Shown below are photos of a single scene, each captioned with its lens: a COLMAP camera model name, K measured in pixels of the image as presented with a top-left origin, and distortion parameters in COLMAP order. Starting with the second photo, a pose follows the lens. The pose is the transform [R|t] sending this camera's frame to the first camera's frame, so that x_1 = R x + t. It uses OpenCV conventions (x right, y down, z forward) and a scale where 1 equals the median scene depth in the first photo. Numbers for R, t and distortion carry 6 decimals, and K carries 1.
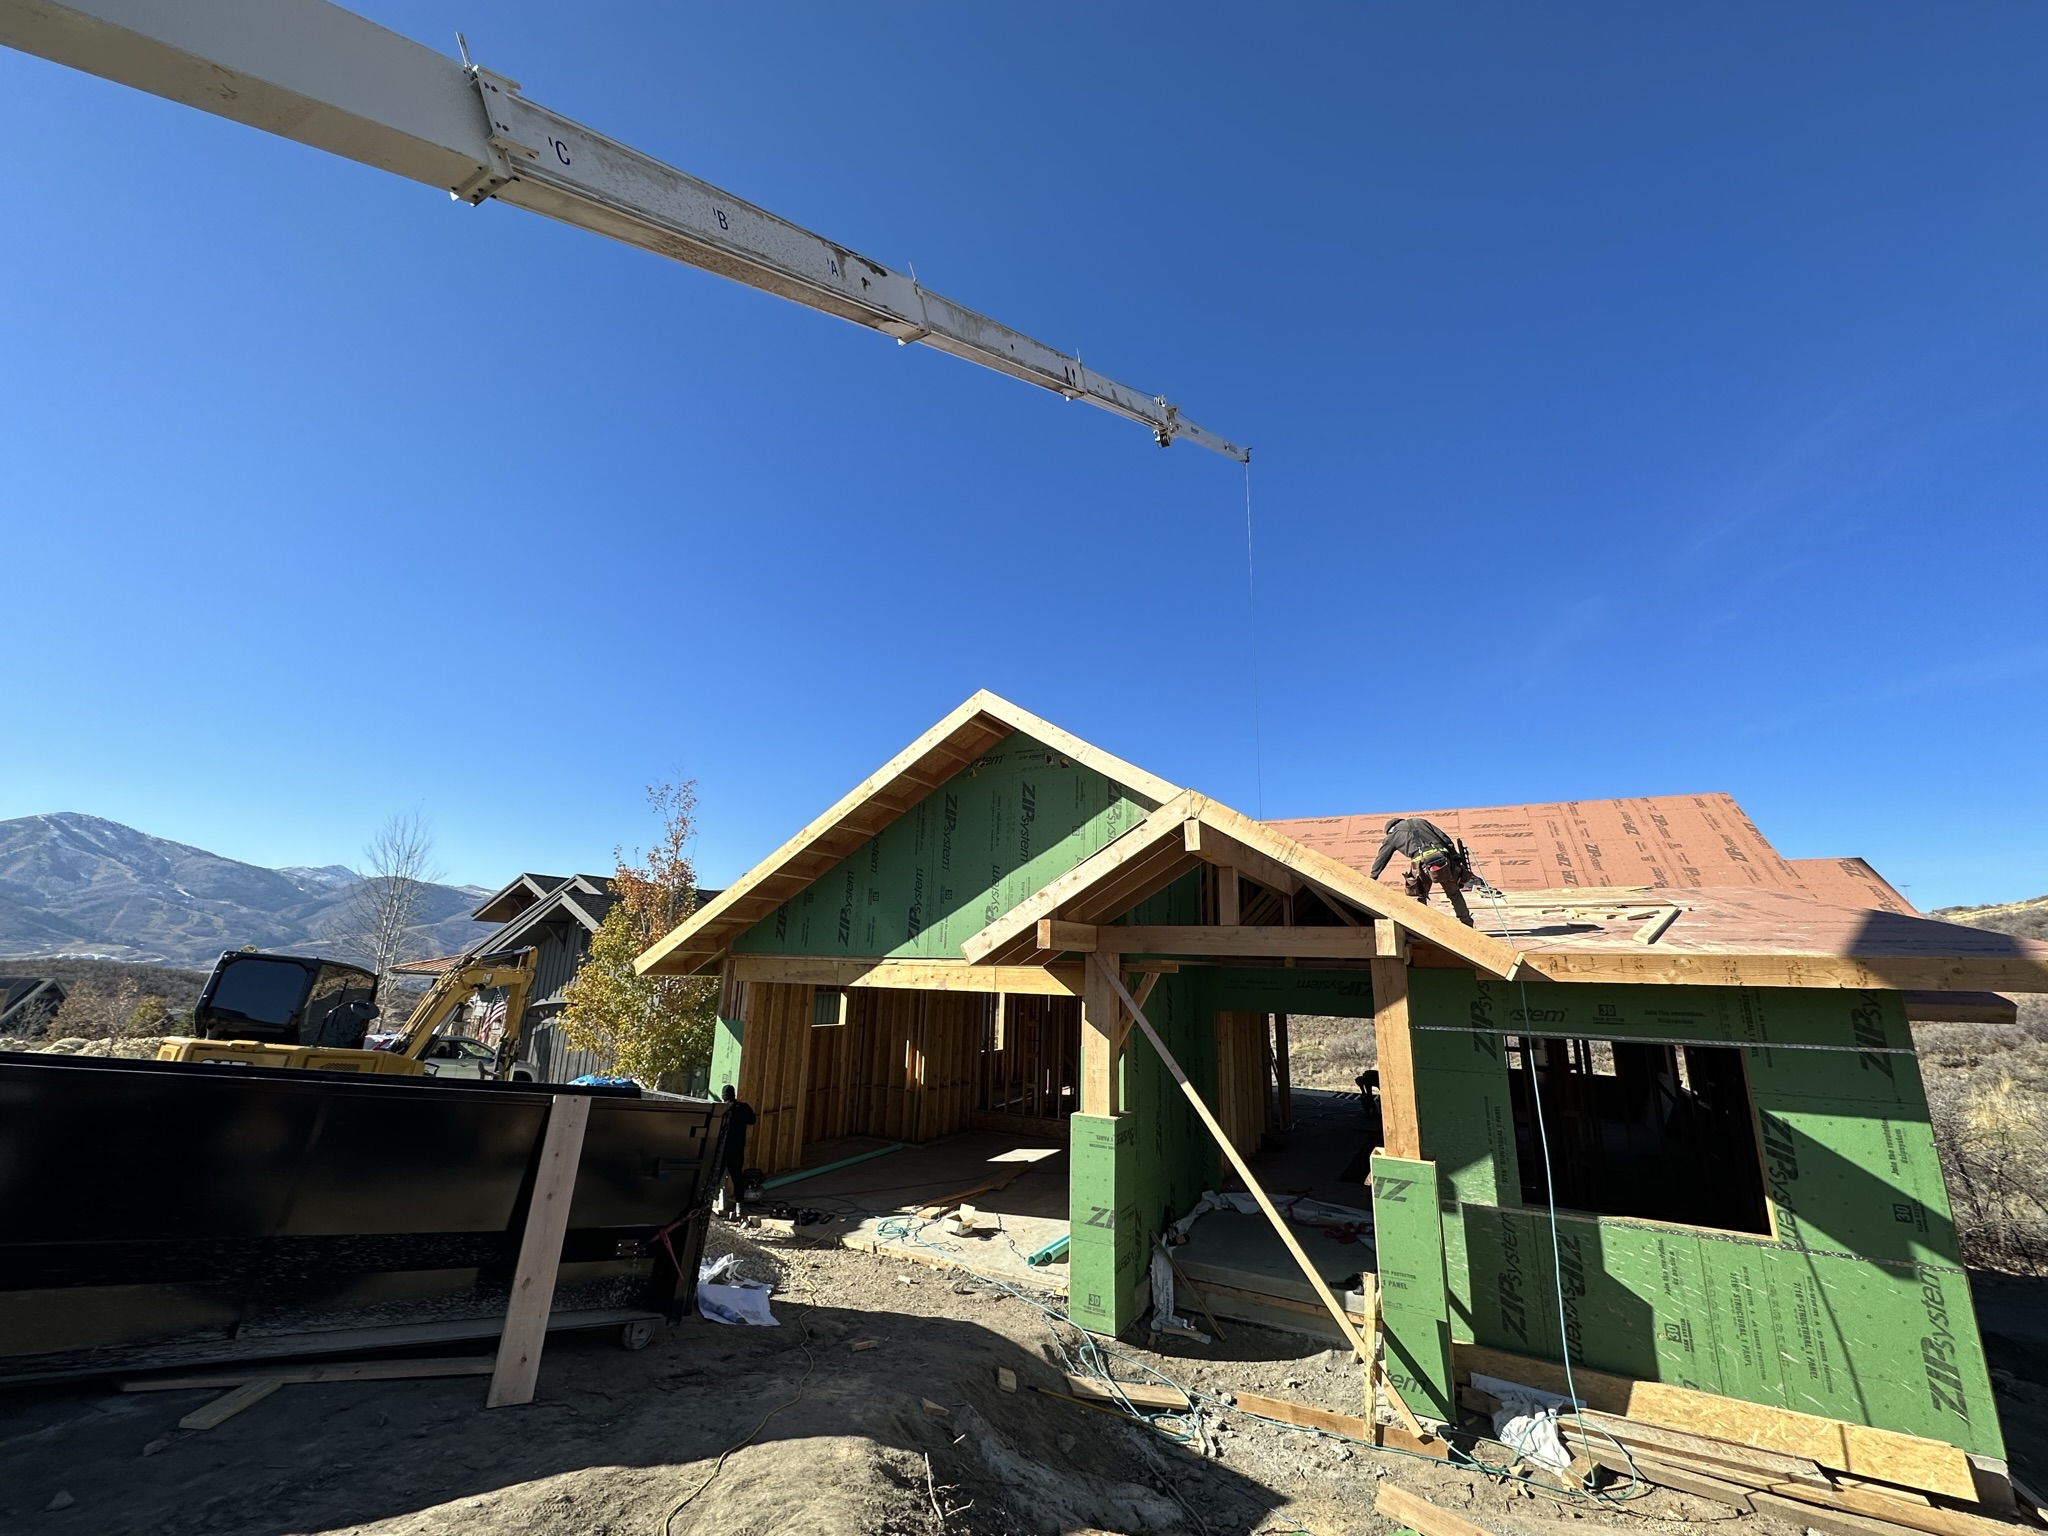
lens RADIAL K [[812.7, 0, 1024.0], [0, 812.7, 768.0], [0, 0, 1]] dist [-0.003179, 0.000777]
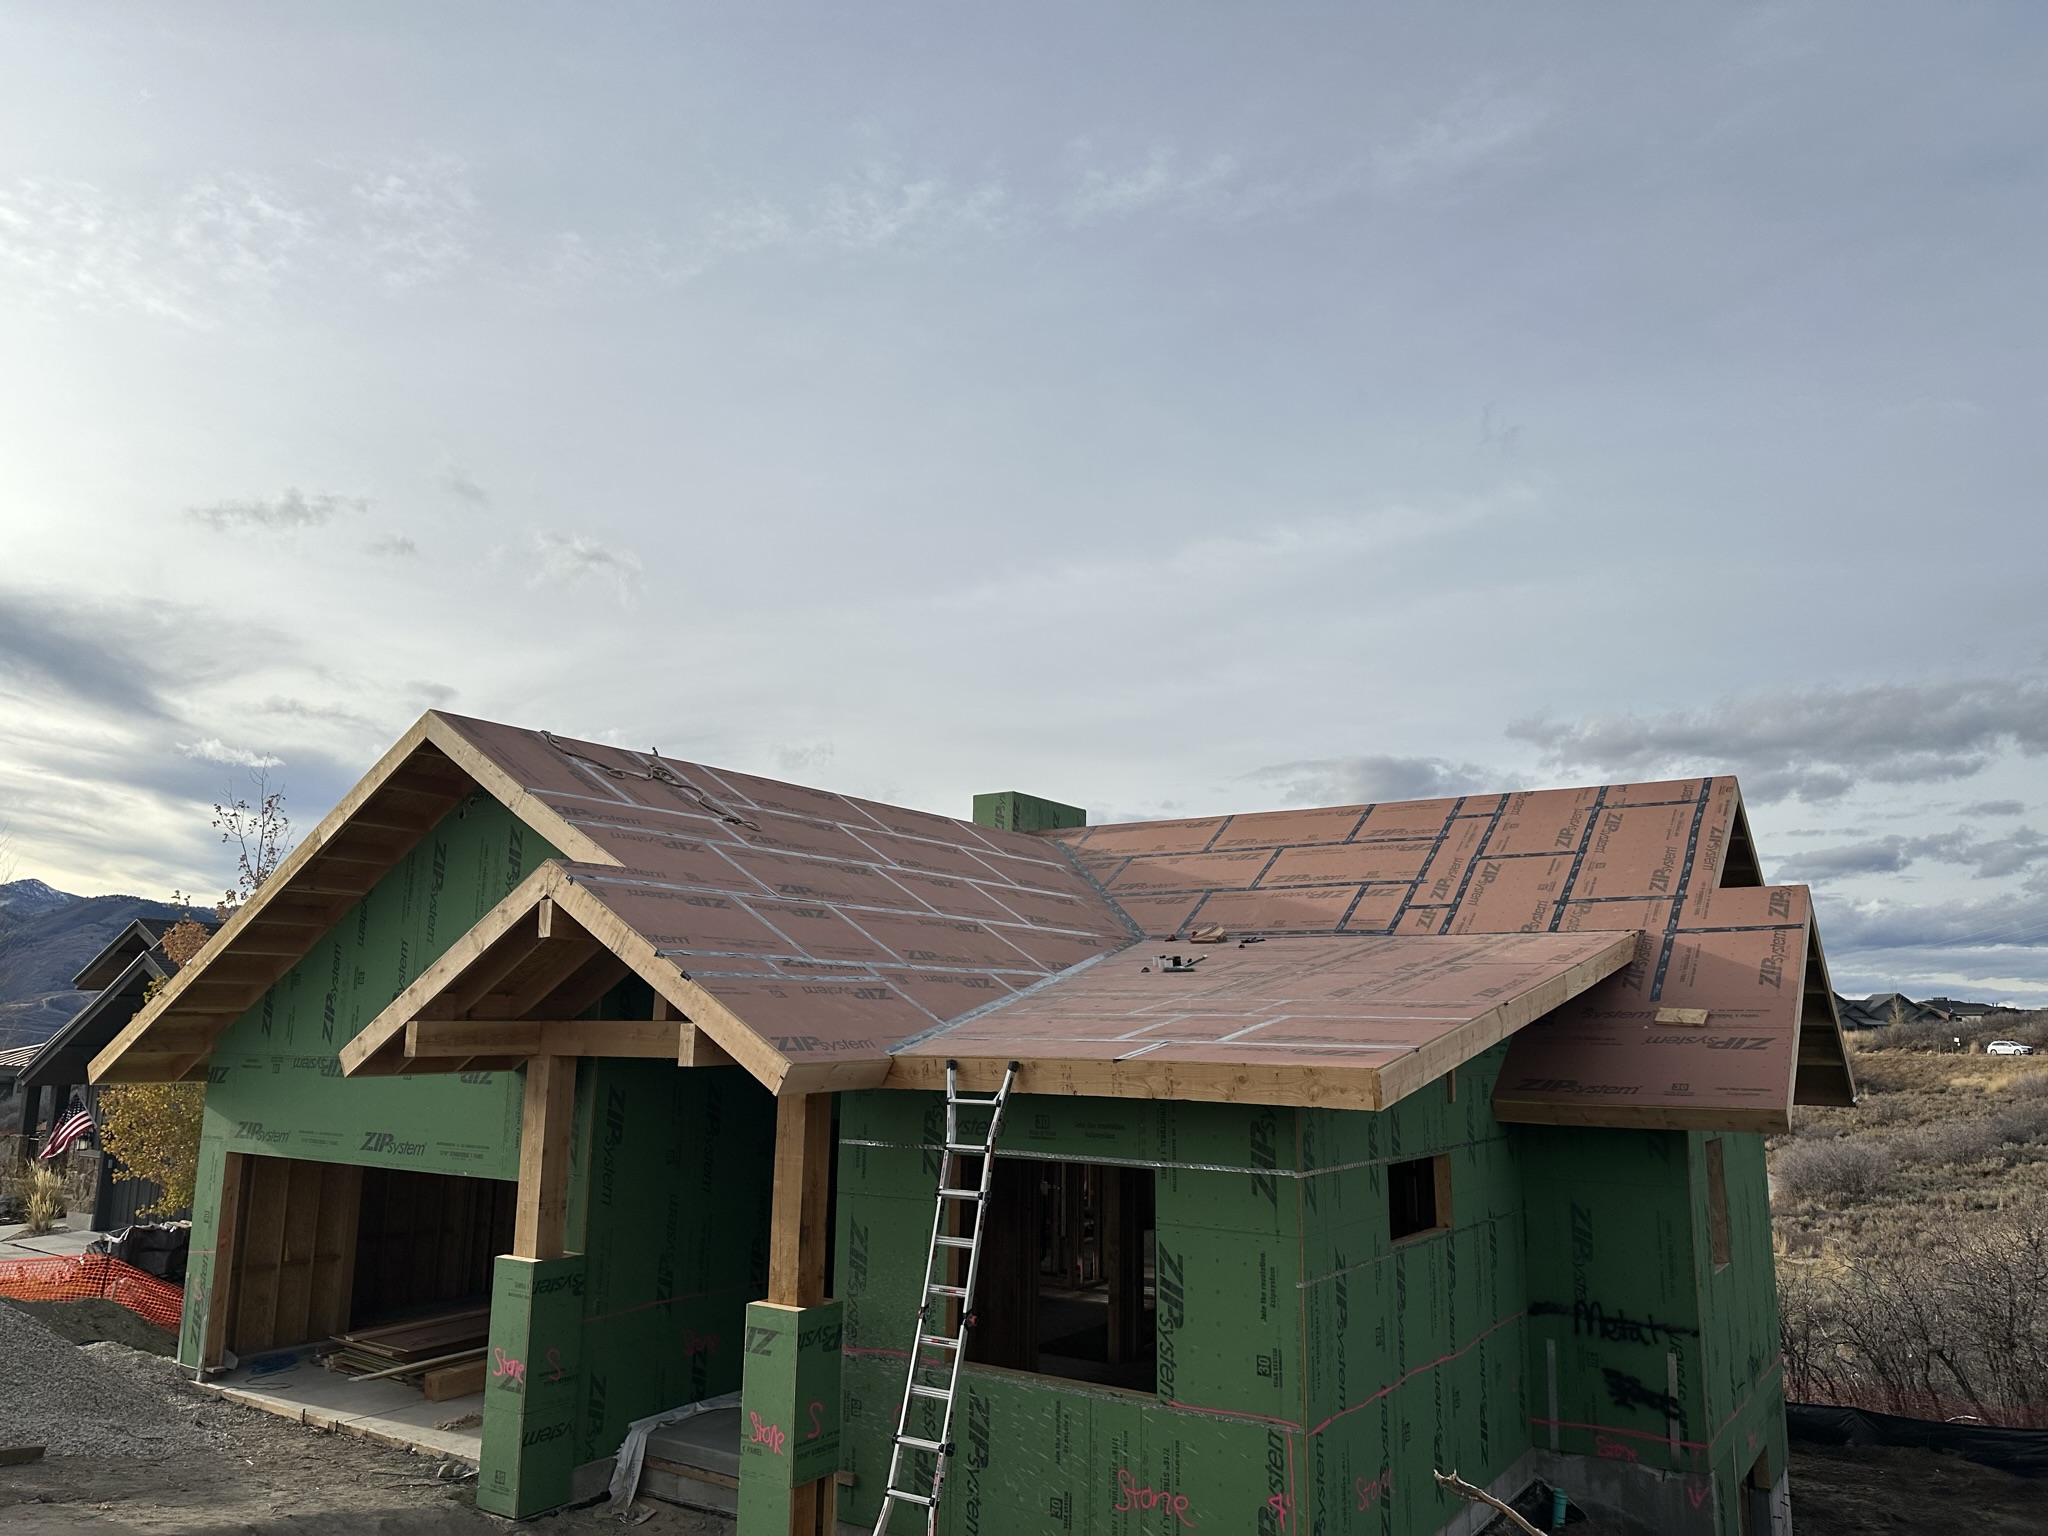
lens RADIAL K [[1430.7, 0, 1024.0], [0, 1430.7, 768.0], [0, 0, 1]] dist [0.081998, -0.135105]
pose [[0.994552, -0.036624, -0.097600, 0.797290], [0.042998, 0.997022, 0.064022, -0.133933], [0.094964, -0.067870, 0.993164, -0.363540]]
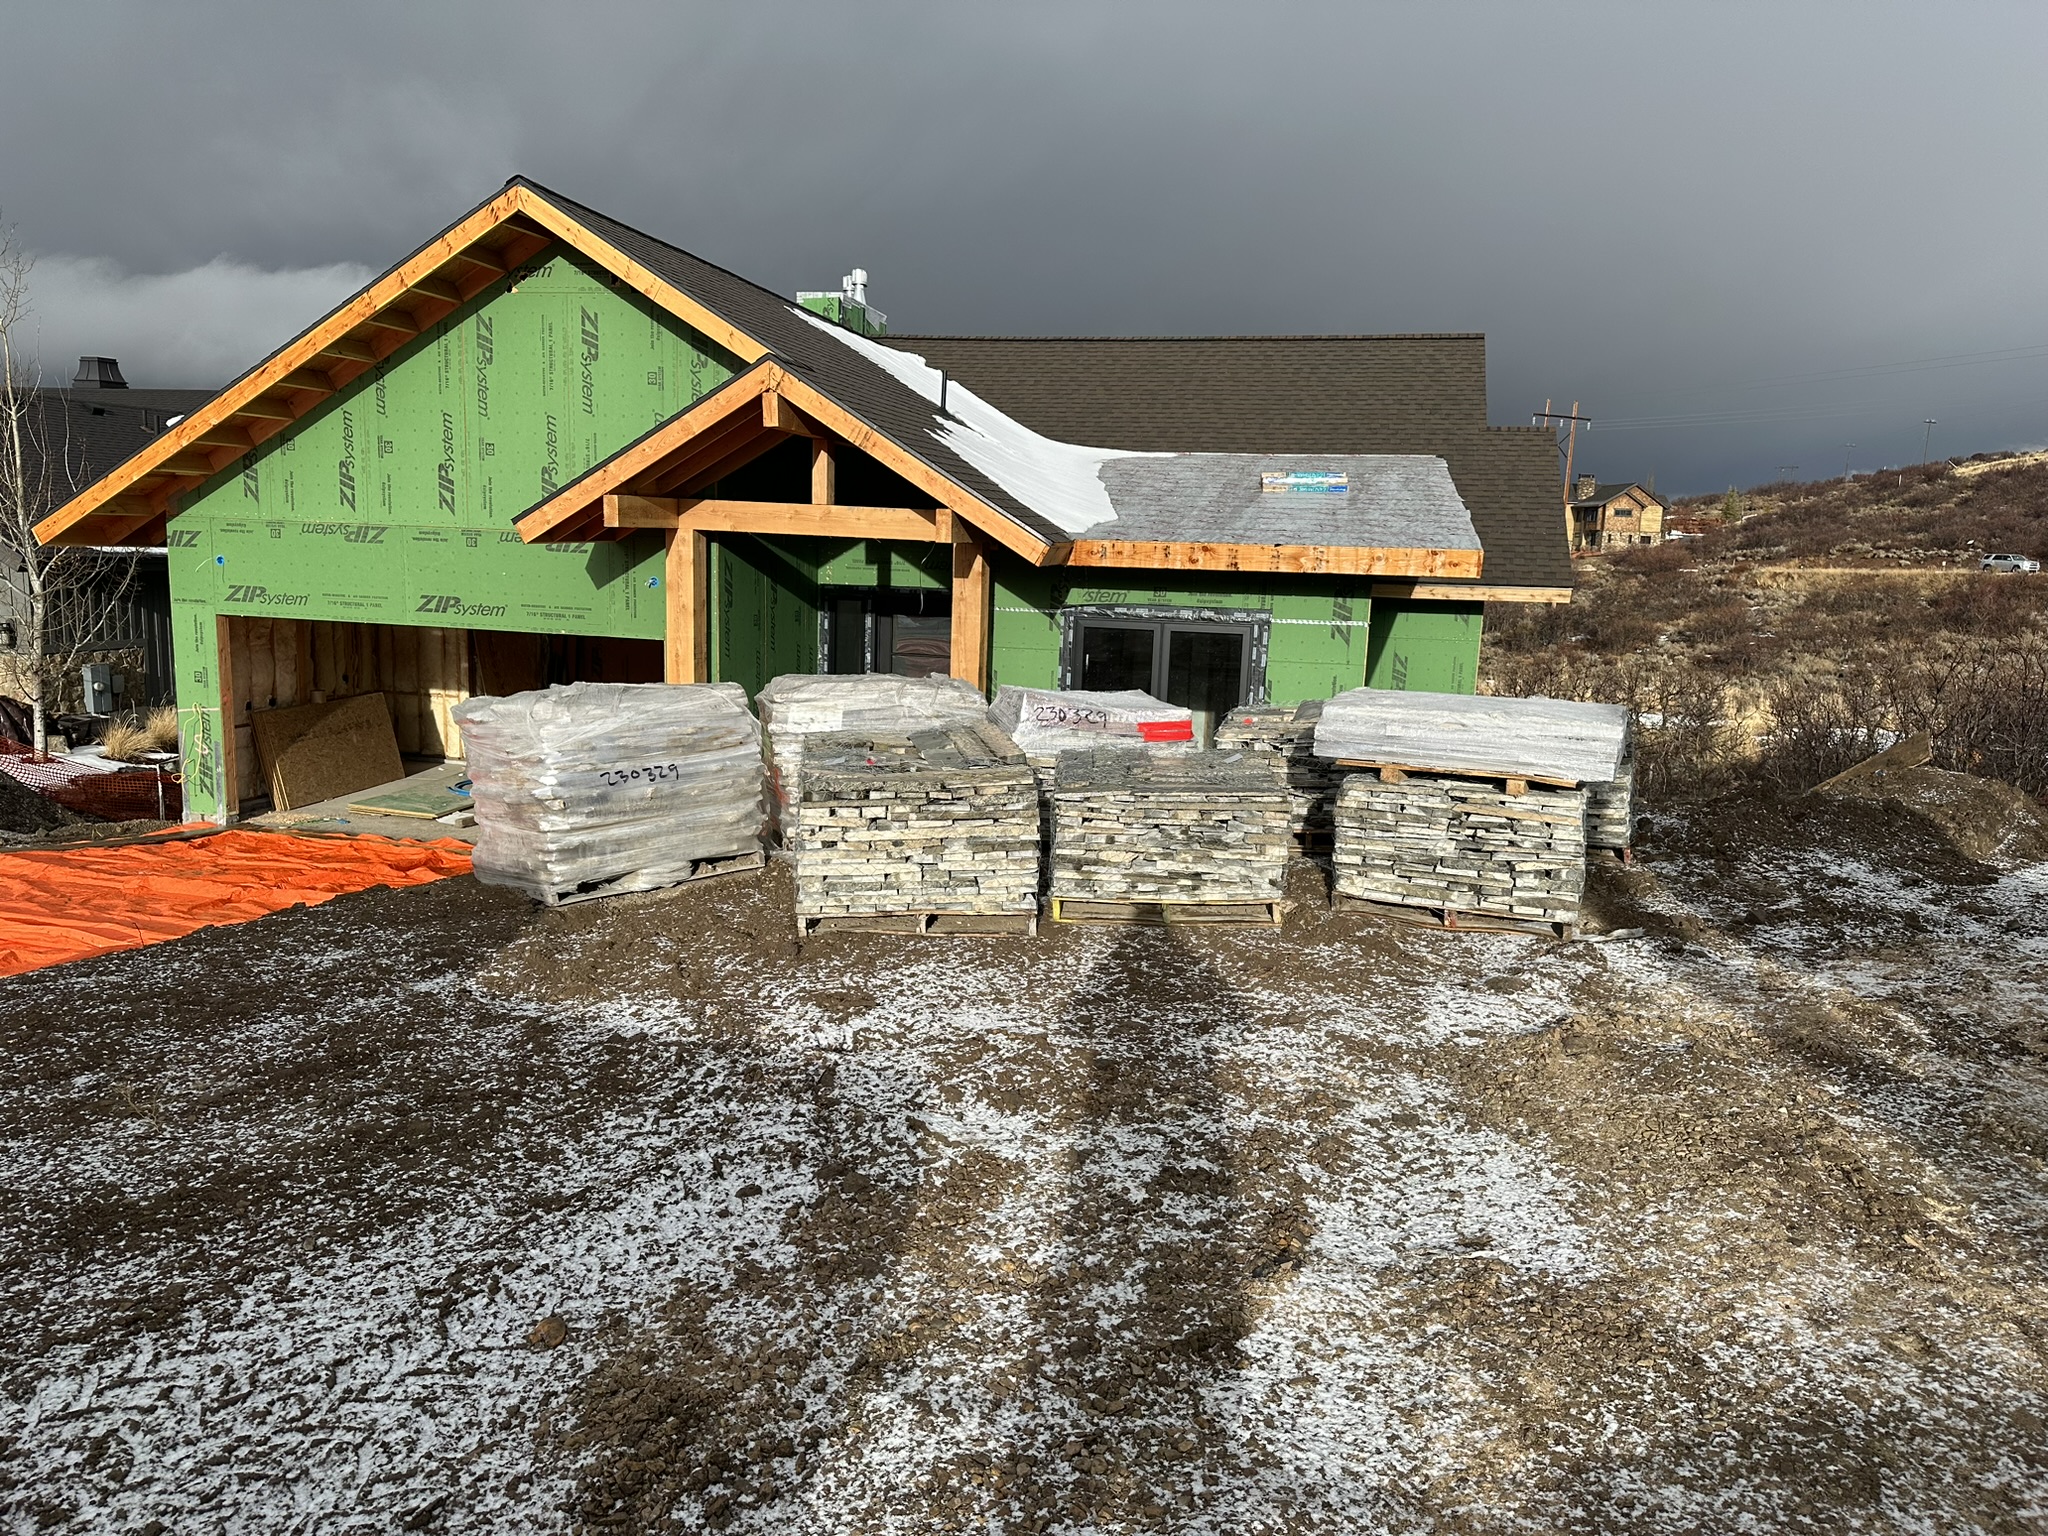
lens RADIAL K [[1430.7, 0, 1024.0], [0, 1430.7, 768.0], [0, 0, 1]] dist [0.081998, -0.135105]
pose [[0.965953, -0.037257, 0.256019, 0.049208], [-0.069946, 0.915117, 0.397075, -0.208277], [-0.249081, -0.401464, 0.881354, -0.659847]]
